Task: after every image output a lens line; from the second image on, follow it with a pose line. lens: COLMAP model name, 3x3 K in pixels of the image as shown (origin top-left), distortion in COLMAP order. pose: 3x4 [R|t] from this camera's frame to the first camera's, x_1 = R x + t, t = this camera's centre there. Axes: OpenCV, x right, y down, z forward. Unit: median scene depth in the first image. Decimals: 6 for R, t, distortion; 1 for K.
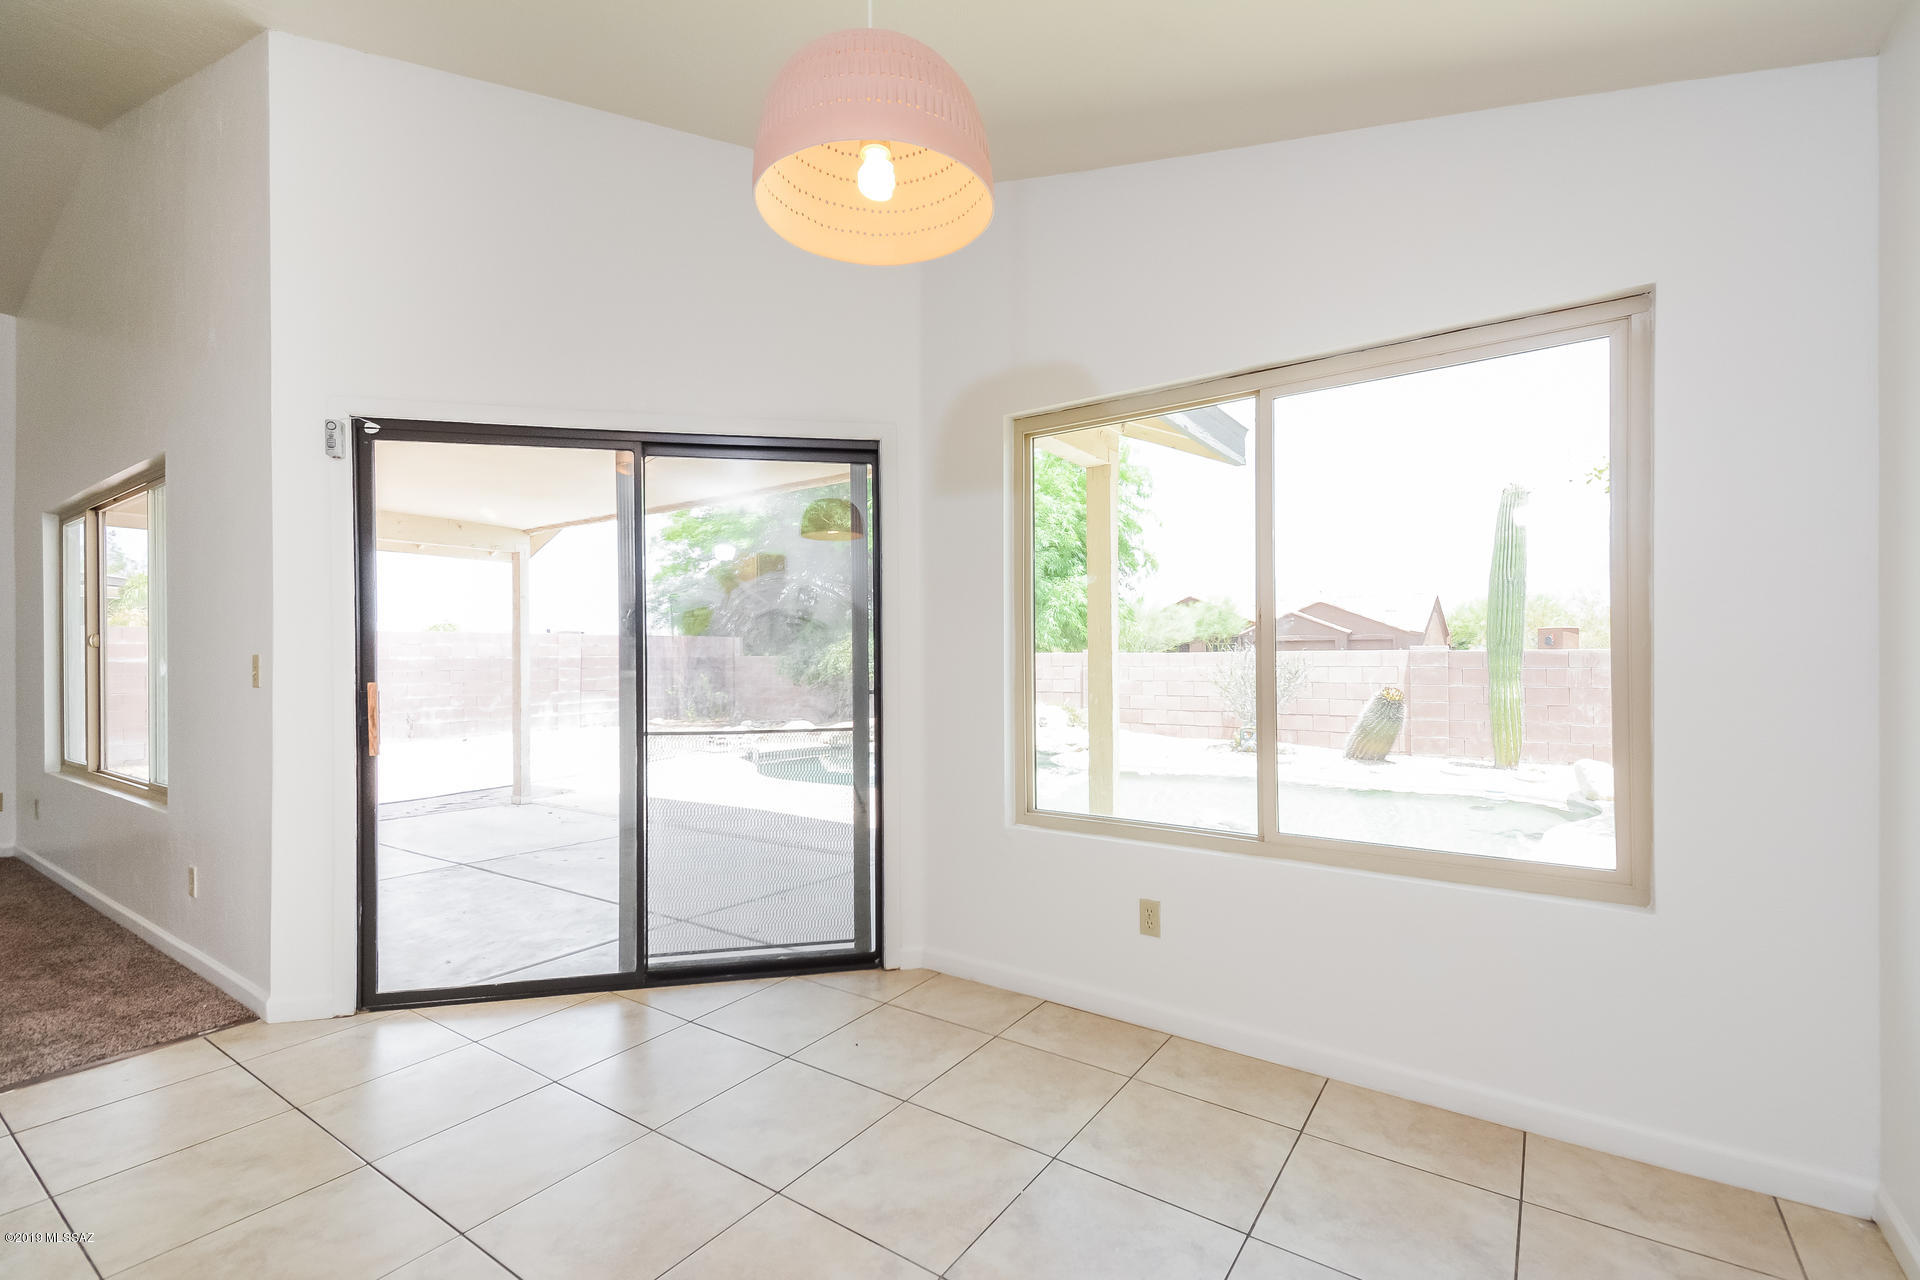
lens RADIAL K [[839.8, 0, 946.8], [0, 839.8, 654.0], [0, 0, 1]] dist [0.003333, -0.003436]
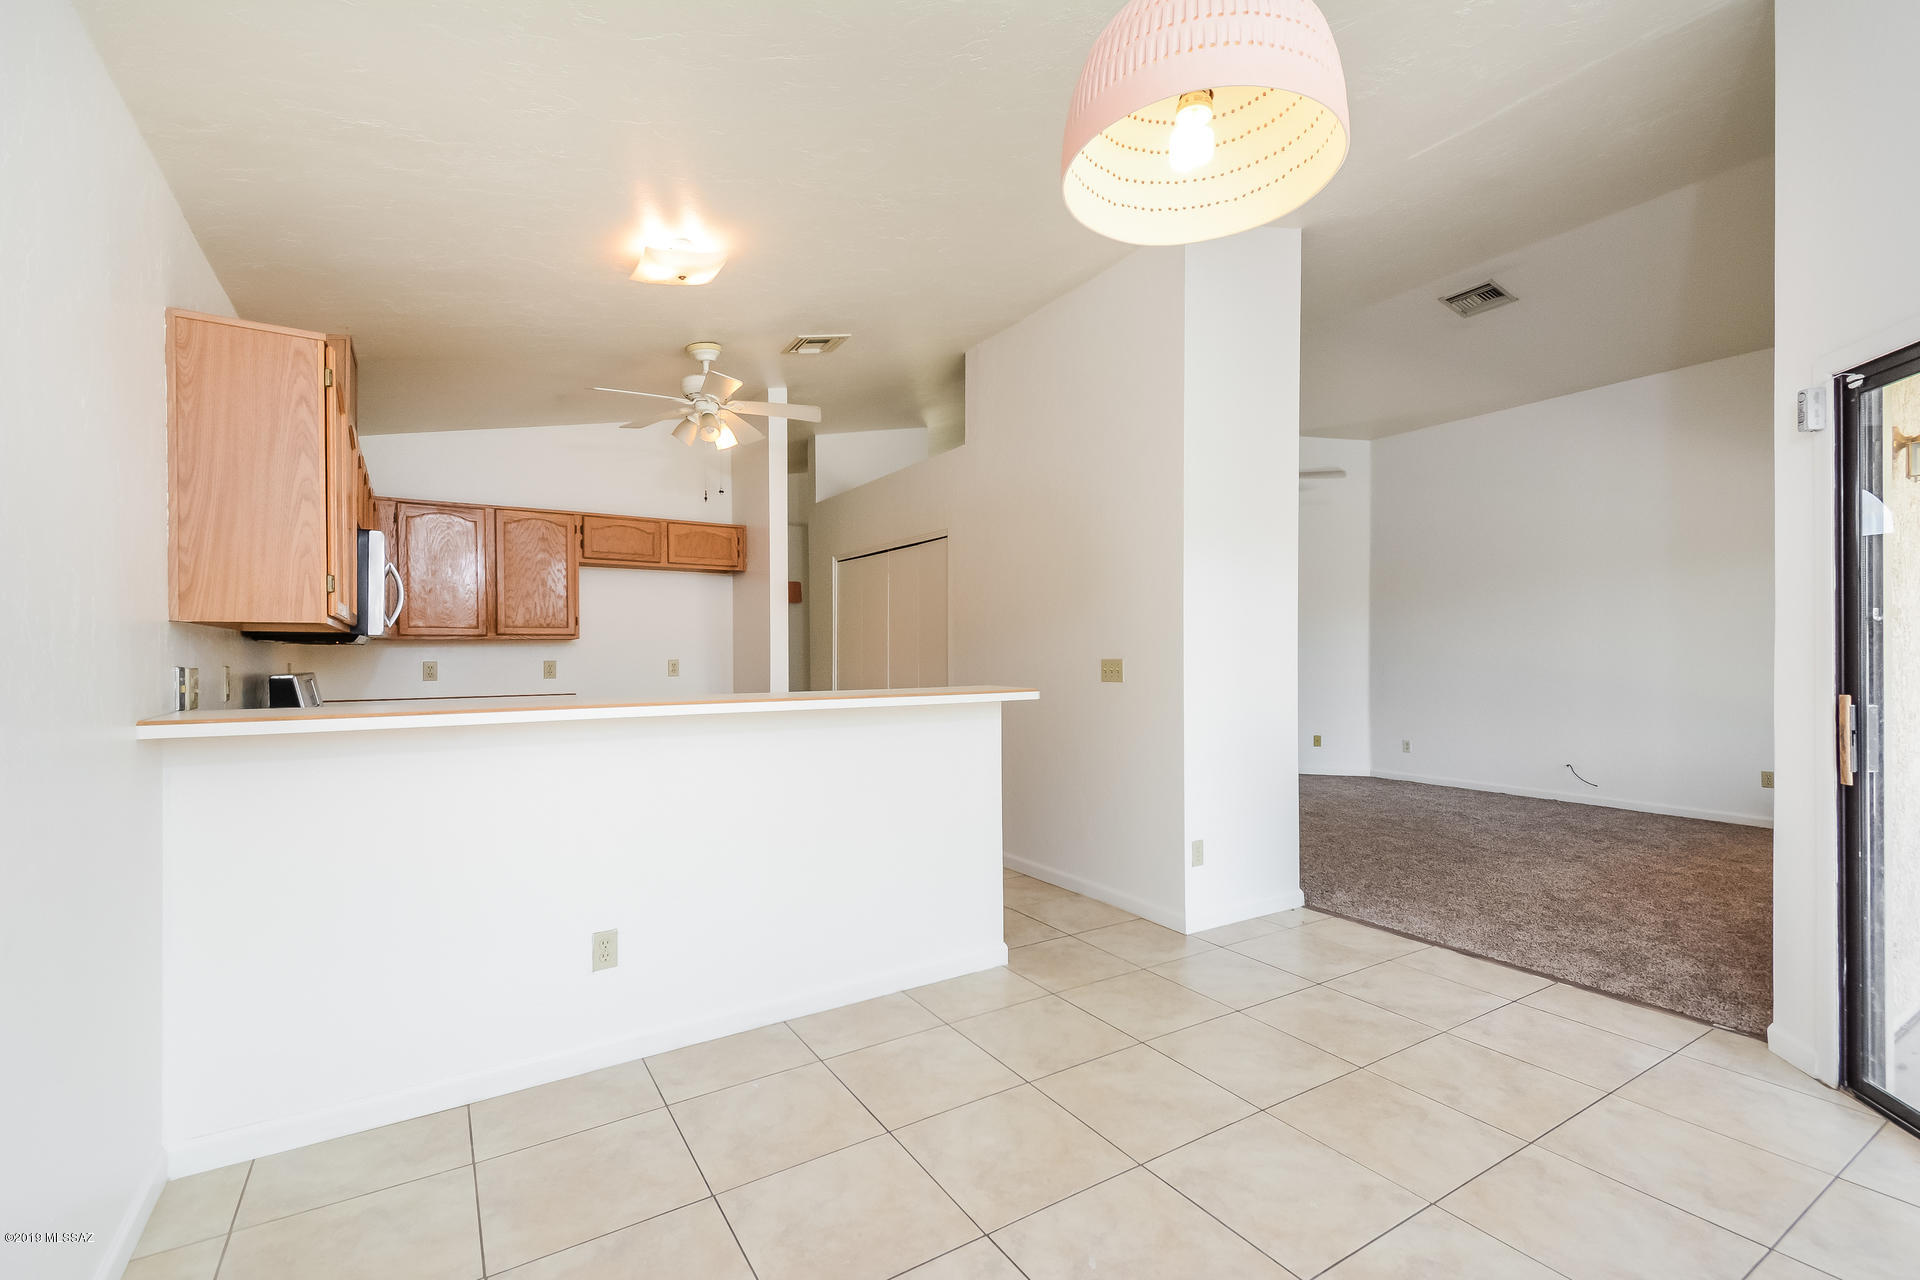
lens RADIAL K [[839.8, 0, 972.9], [0, 839.8, 650.5], [0, 0, 1]] dist [0.003333, -0.003436]
pose [[-0.399021, 0.008699, -0.916901, 0.406694], [0.011692, 0.999922, 0.004399, -0.023603], [0.916867, -0.008965, -0.399091, 0.559584]]
